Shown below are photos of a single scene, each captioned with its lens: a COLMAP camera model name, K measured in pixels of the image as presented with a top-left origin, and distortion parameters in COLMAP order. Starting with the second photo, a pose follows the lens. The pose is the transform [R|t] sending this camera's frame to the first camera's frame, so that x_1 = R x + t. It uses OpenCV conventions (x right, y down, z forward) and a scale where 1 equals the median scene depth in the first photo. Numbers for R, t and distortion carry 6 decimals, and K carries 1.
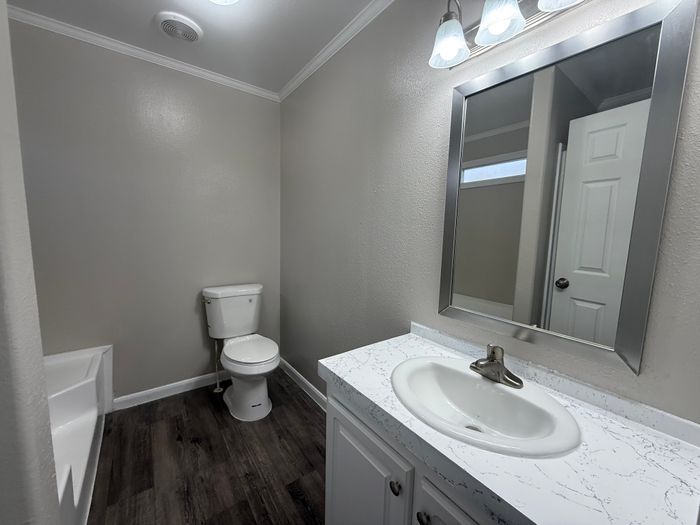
lens RADIAL K [[280.7, 0, 351.4], [0, 280.7, 264.0], [0, 0, 1]] dist [0.001400, 0.000566]
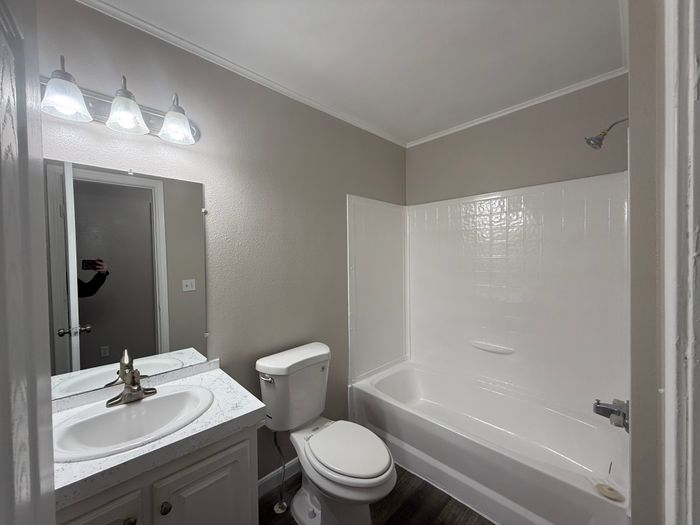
lens RADIAL K [[280.7, 0, 349.9], [0, 280.7, 261.0], [0, 0, 1]] dist [0.001400, 0.000566]
pose [[-0.136511, -0.043901, 0.989665, -0.811746], [0.116772, 0.991340, 0.060083, -0.149705], [-0.983732, 0.123768, -0.130202, 0.190087]]
